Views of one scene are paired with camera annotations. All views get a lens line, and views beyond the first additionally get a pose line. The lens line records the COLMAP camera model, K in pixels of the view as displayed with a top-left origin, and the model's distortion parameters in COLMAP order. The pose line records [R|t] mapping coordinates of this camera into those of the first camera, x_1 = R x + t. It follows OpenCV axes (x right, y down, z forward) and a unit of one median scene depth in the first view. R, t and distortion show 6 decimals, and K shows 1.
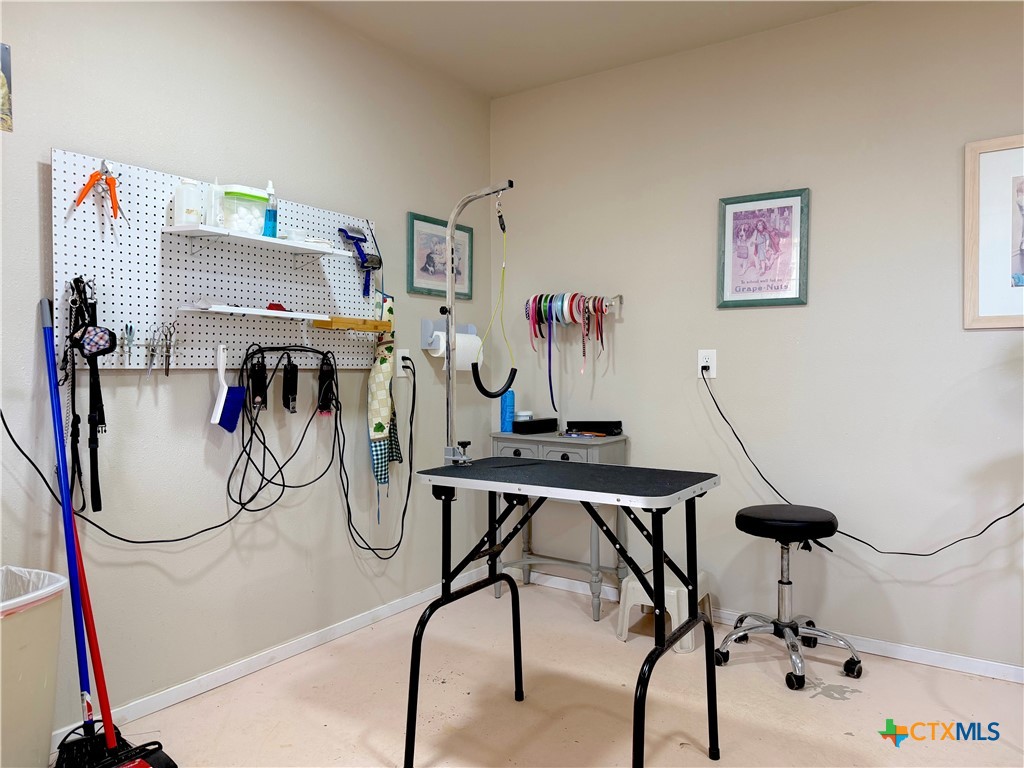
lens RADIAL K [[671.2, 0, 512.7], [0, 671.2, 404.9], [0, 0, 1]] dist [0.002375, 0.000234]
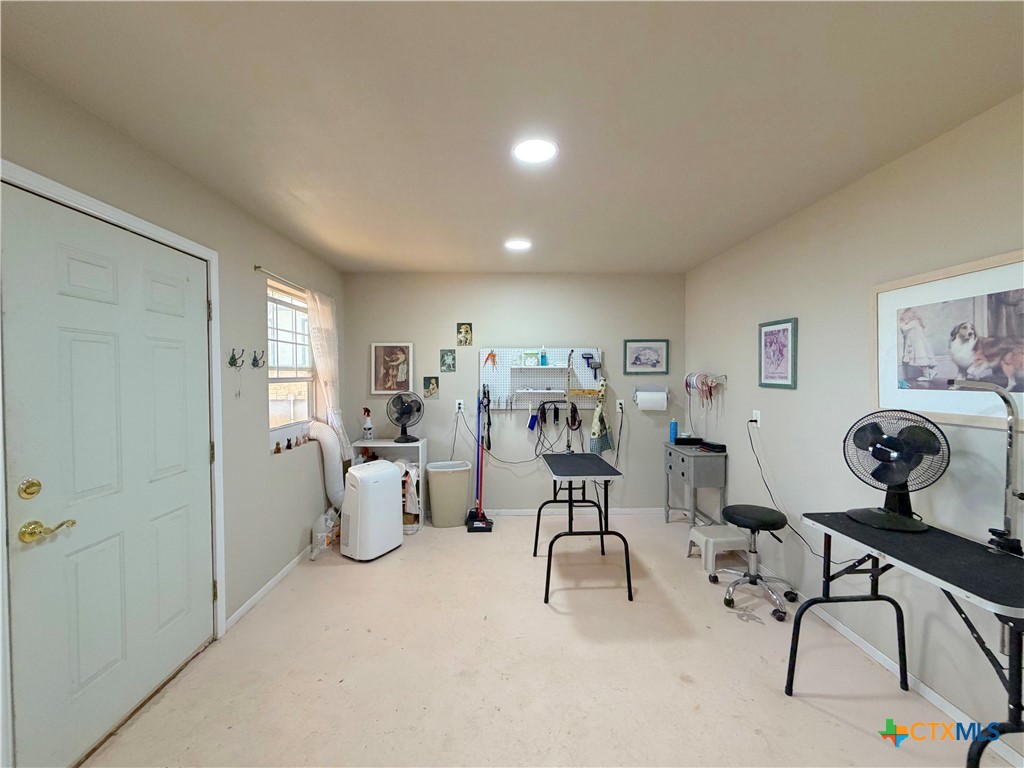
lens RADIAL K [[411.2, 0, 512.0], [0, 411.2, 384.0], [0, 0, 1]] dist [0.000095, -0.000067]
pose [[0.590253, 0.020715, -0.806952, 0.831262], [-0.044205, 0.999000, -0.006690, -0.124416], [0.806007, 0.039620, 0.590579, -0.131759]]
